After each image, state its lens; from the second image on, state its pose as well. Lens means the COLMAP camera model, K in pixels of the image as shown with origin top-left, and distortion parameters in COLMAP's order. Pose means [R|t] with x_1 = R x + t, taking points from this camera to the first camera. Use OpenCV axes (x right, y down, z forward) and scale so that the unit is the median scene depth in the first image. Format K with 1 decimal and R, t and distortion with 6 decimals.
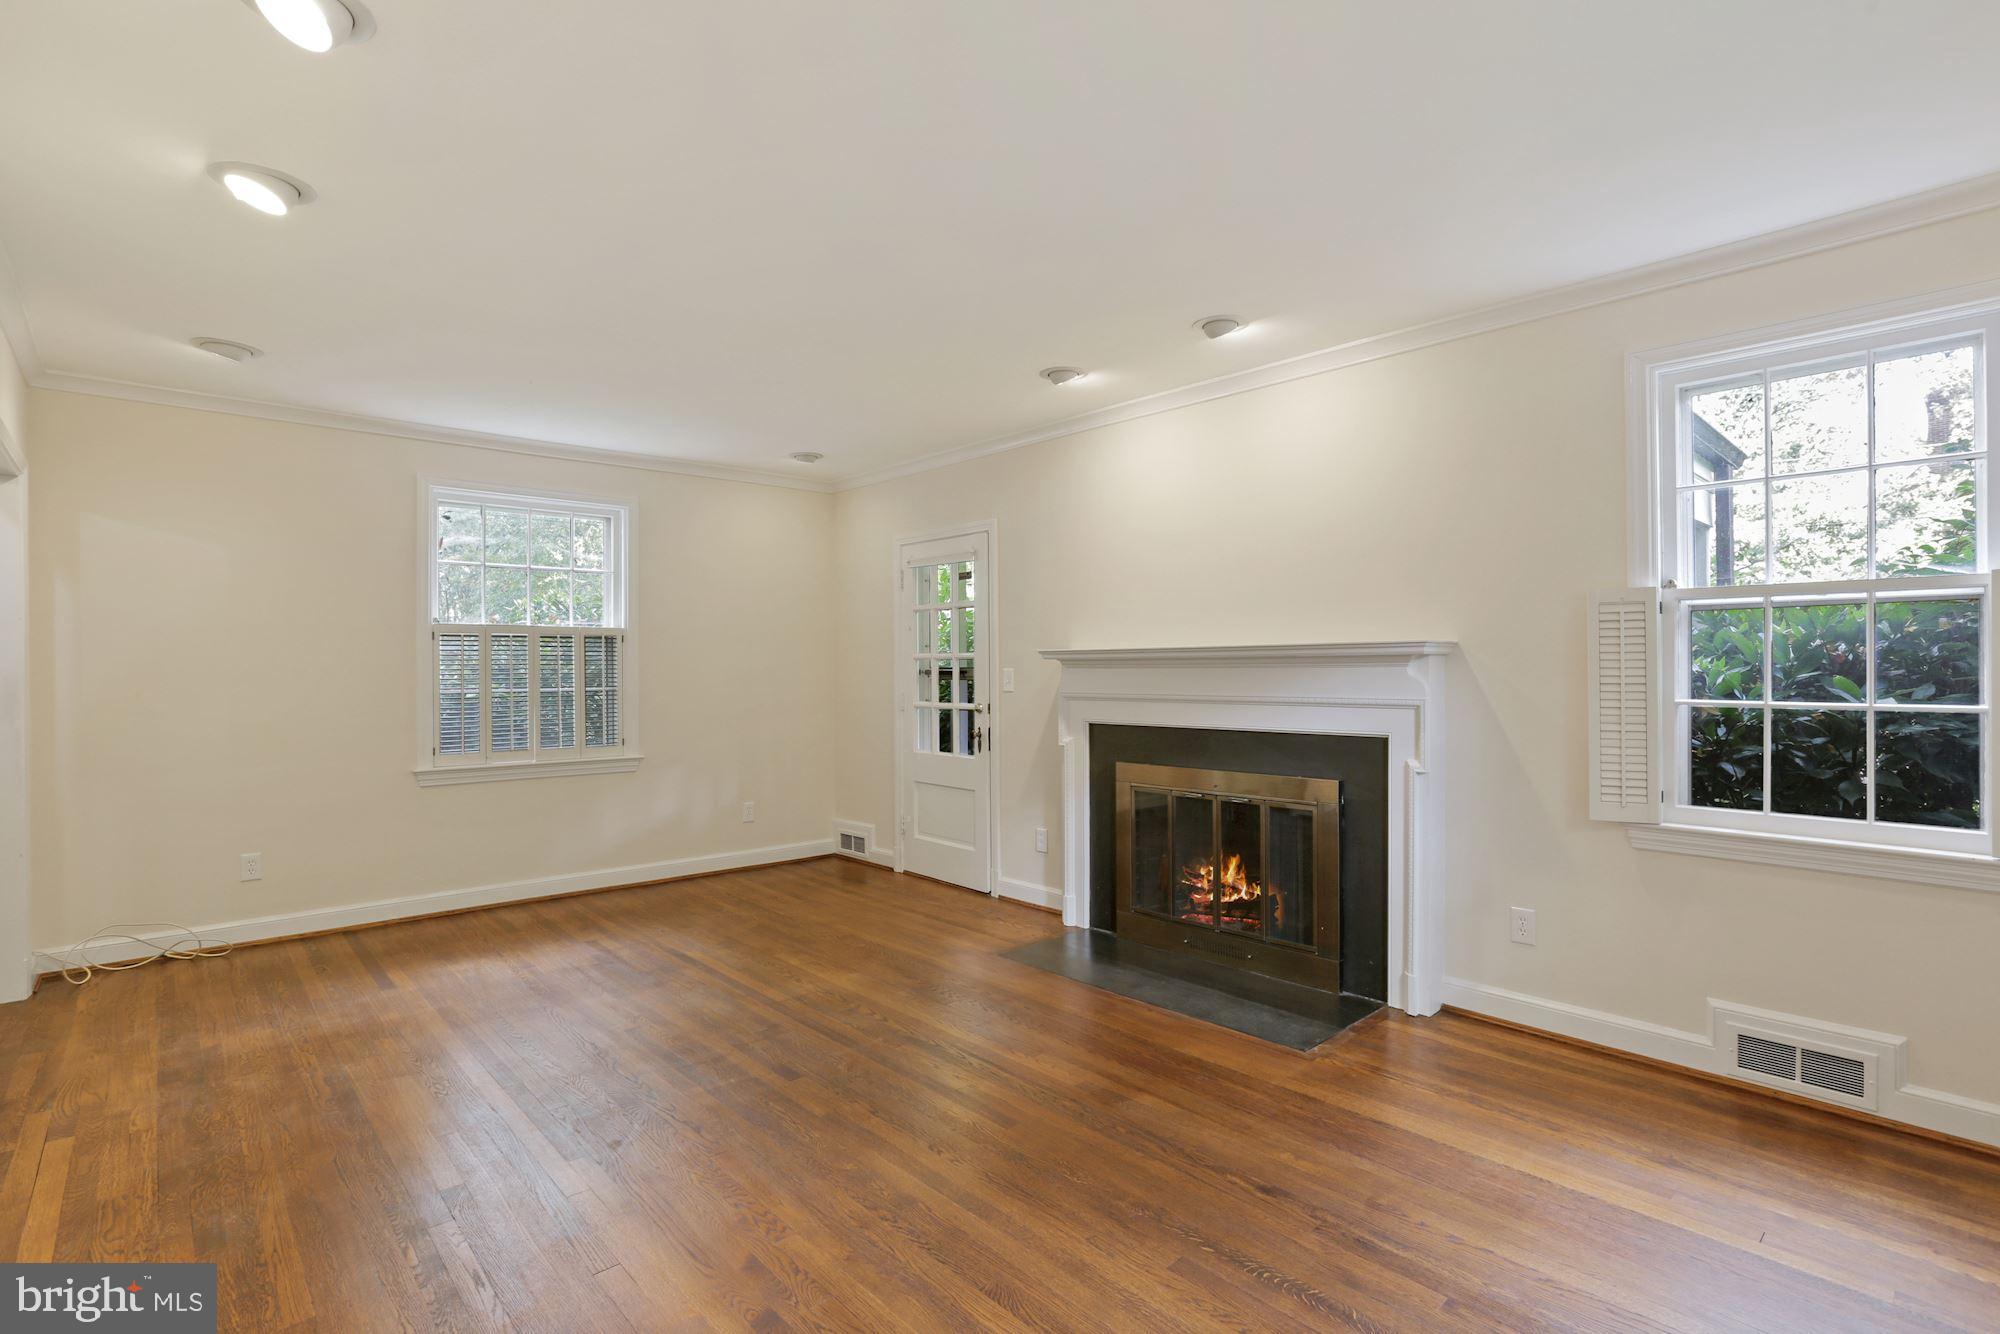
lens RADIAL K [[961.1, 0, 988.3], [0, 961.1, 657.5], [0, 0, 1]] dist [-0.029144, 0.015025]
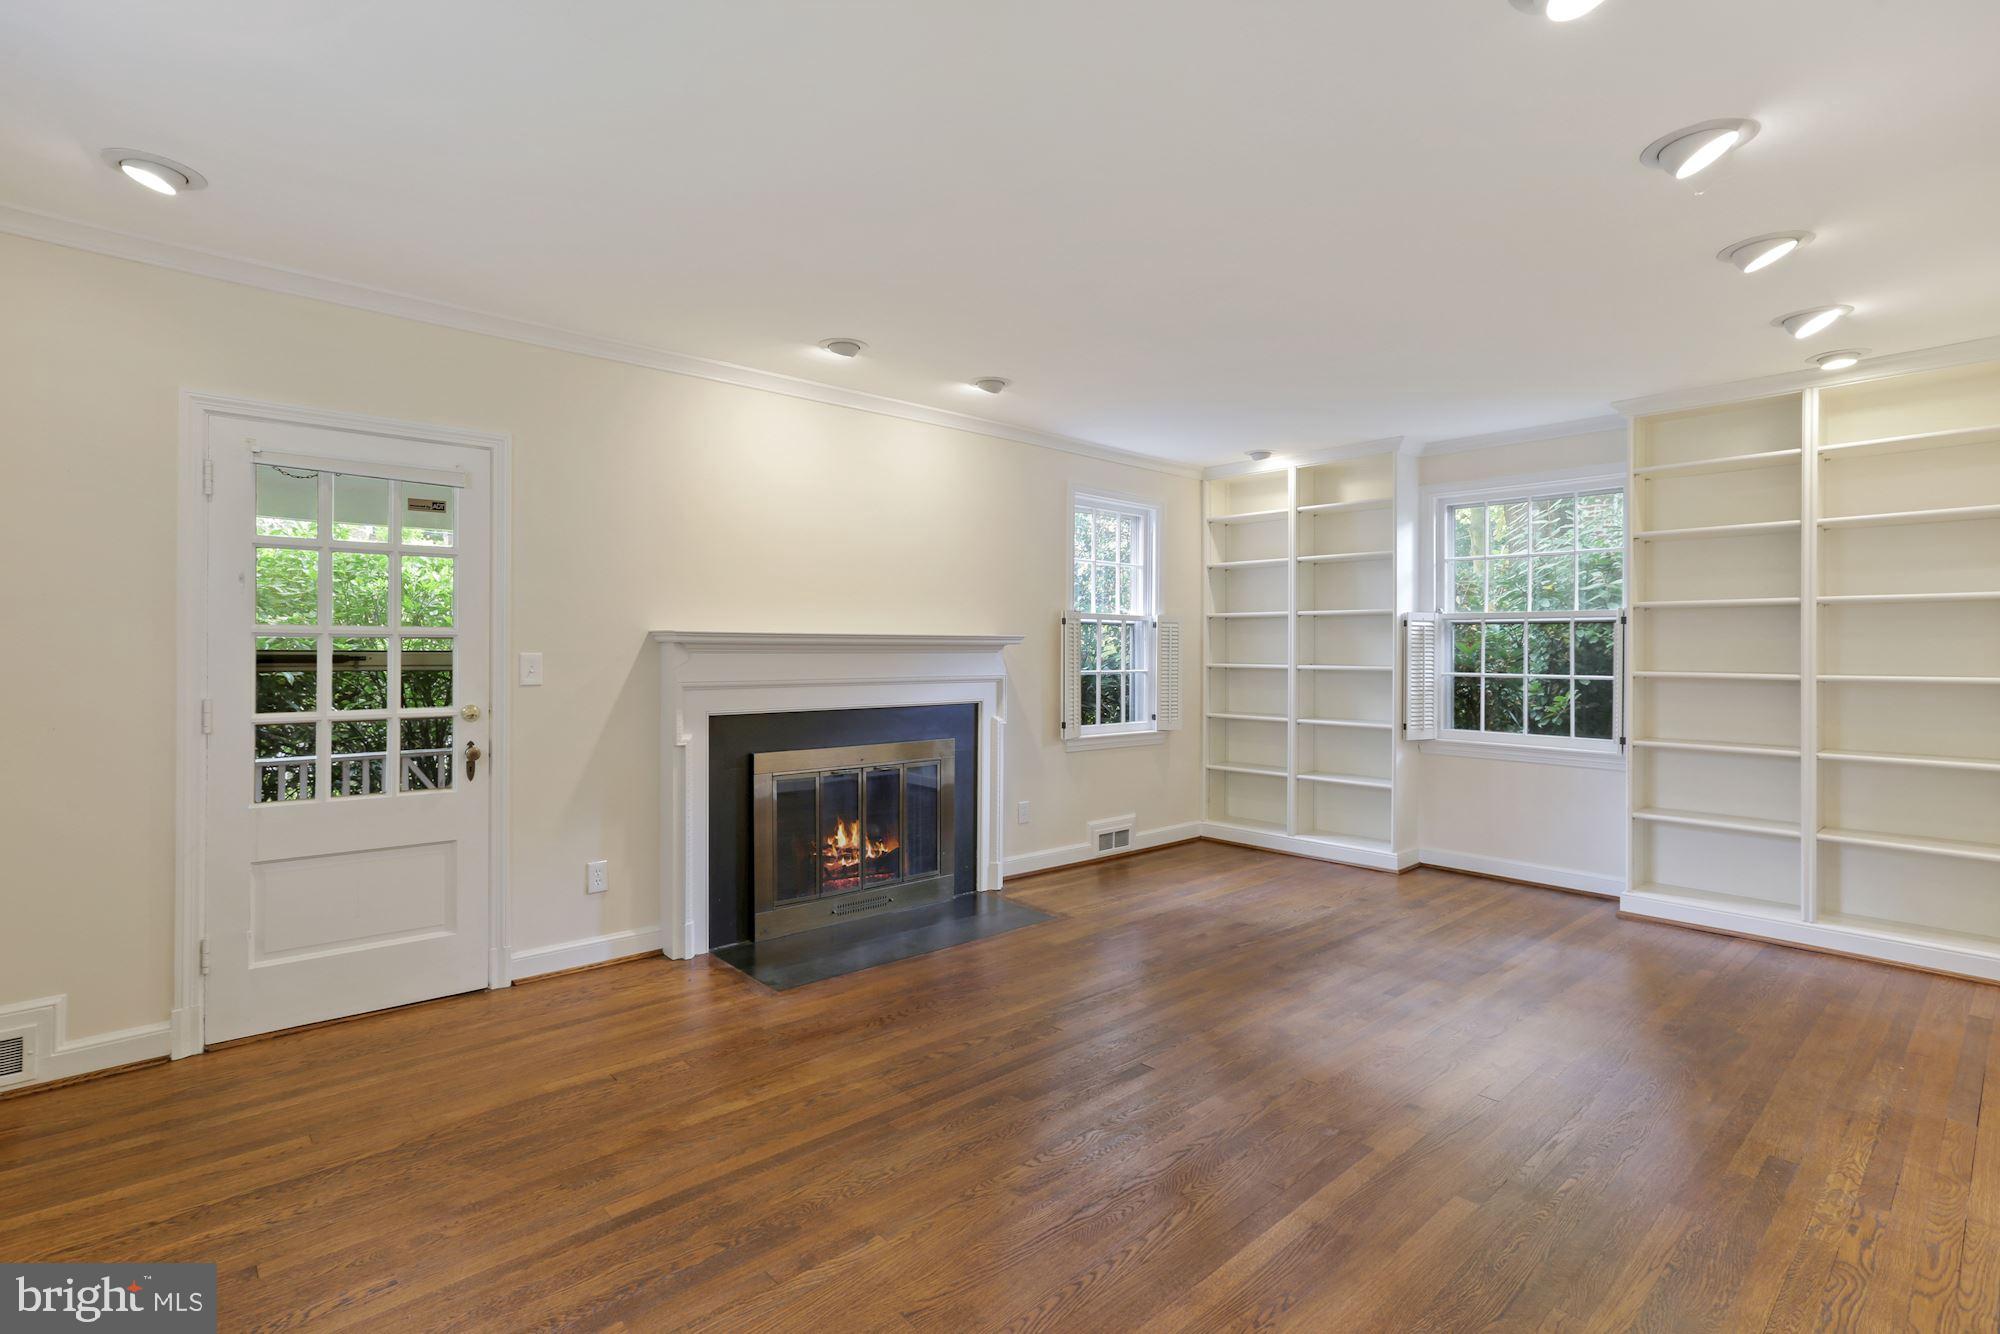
lens RADIAL K [[961.1, 0, 988.3], [0, 961.1, 657.5], [0, 0, 1]] dist [-0.029144, 0.015025]
pose [[-0.007623, 0.001135, 0.999970, -0.890432], [-0.014261, 0.999898, -0.001244, 0.015431], [-0.999869, -0.014270, -0.007606, 0.882278]]
